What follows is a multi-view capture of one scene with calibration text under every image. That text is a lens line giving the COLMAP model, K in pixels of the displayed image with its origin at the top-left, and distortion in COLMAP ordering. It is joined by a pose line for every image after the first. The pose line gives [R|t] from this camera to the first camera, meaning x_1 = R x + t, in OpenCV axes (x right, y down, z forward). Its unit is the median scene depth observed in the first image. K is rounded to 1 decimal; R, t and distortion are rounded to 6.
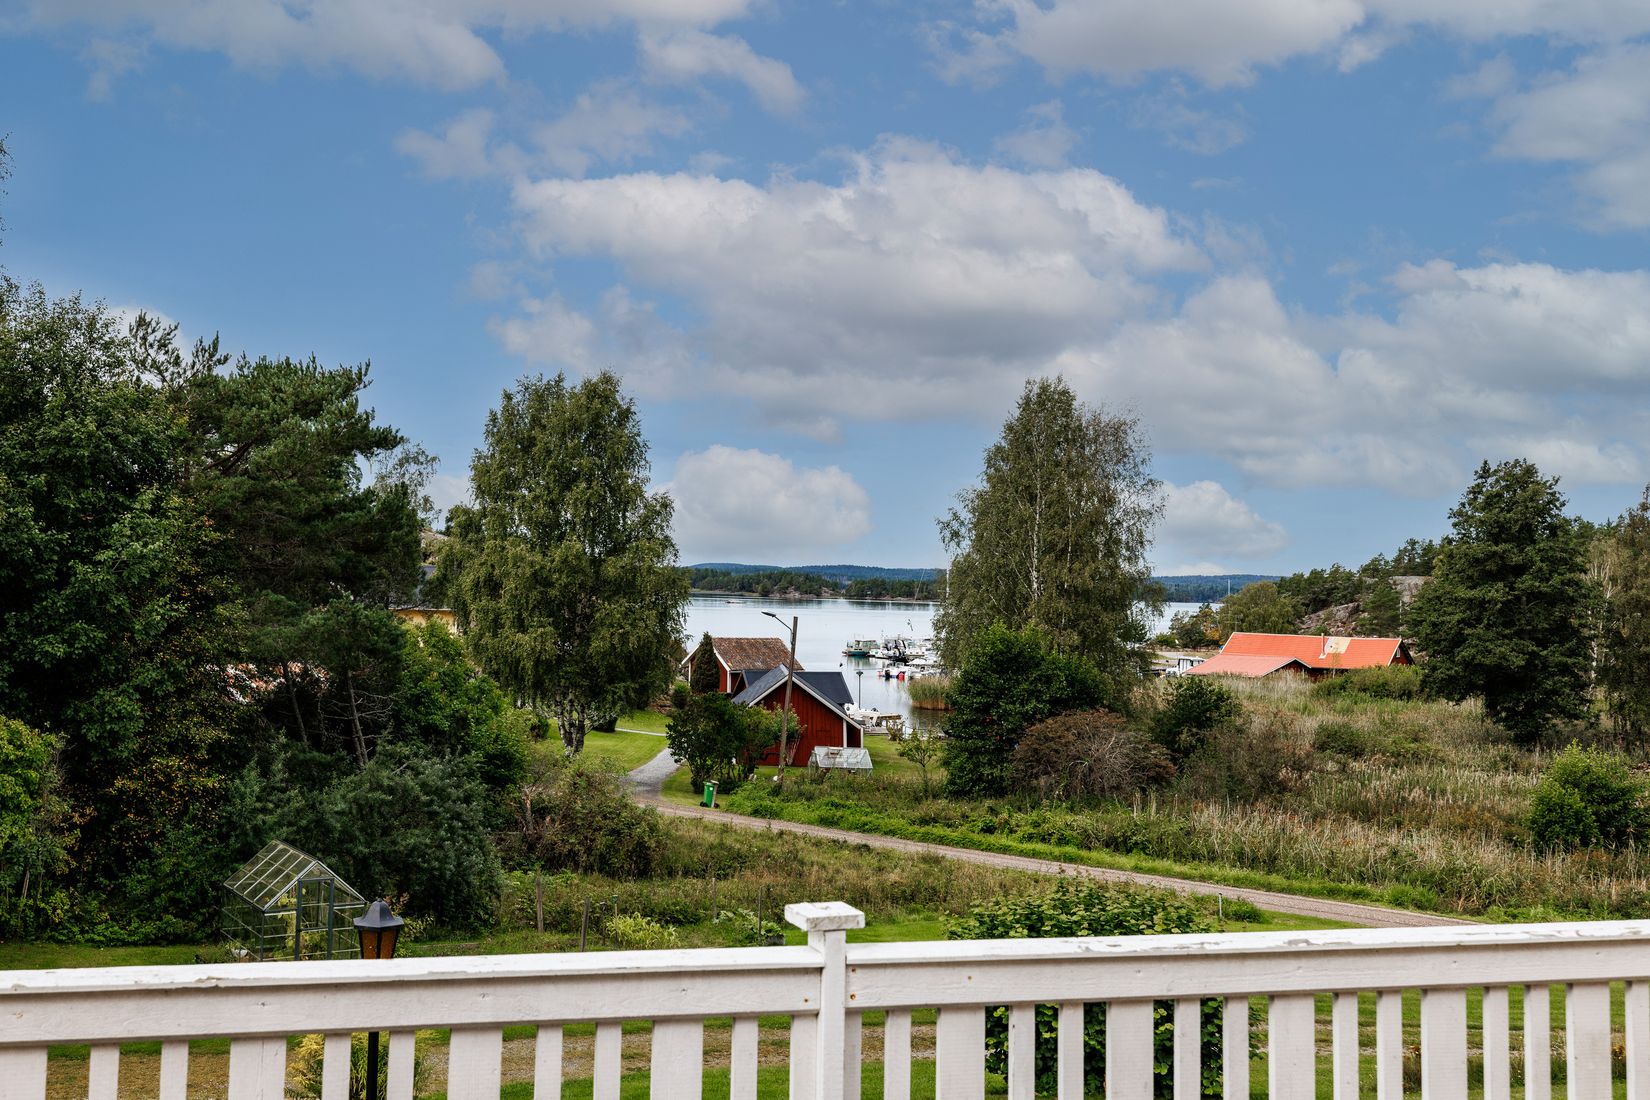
lens RADIAL K [[1715.9, 0, 822.2], [0, 1715.9, 550.0], [0, 0, 1]] dist [-0.011735, 0.000000]
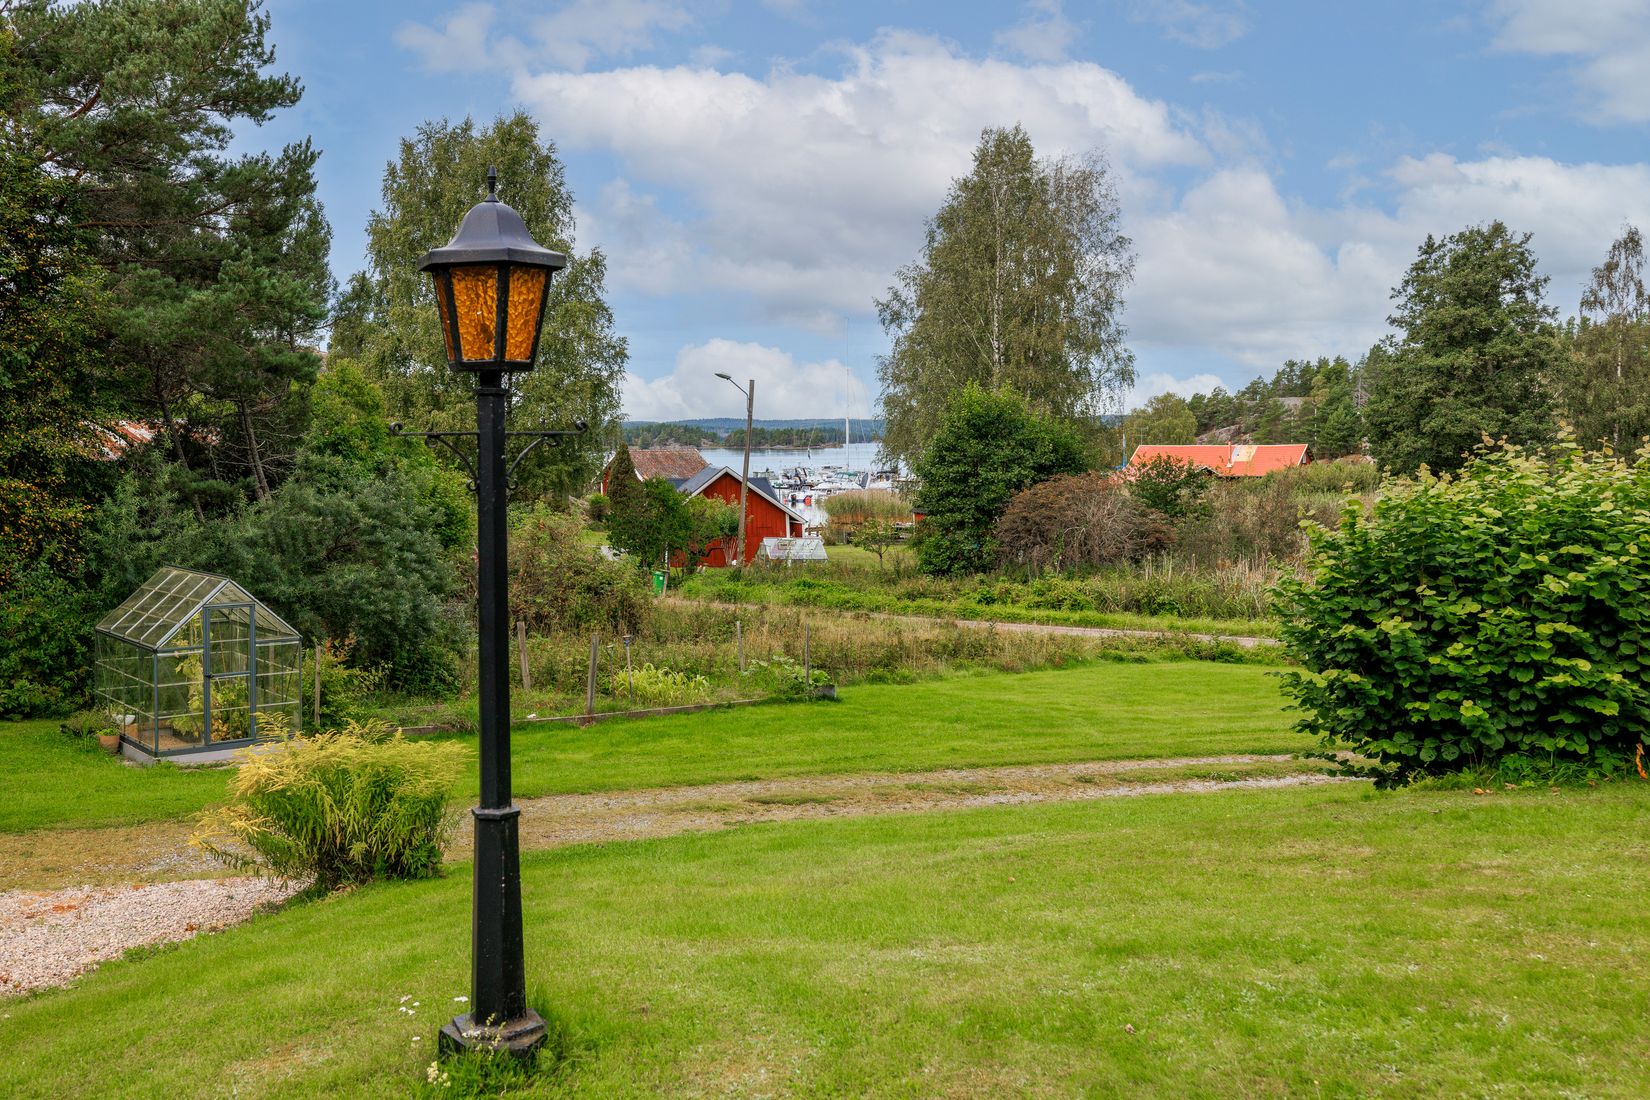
lens RADIAL K [[1601.1, 0, 819.3], [0, 1601.1, 545.3], [0, 0, 1]] dist [-0.011378, 0.000000]
pose [[0.995517, -0.033770, 0.088349, -0.055420], [0.027495, 0.997076, 0.071305, 0.064418], [-0.090498, -0.068556, 0.993534, 0.162659]]
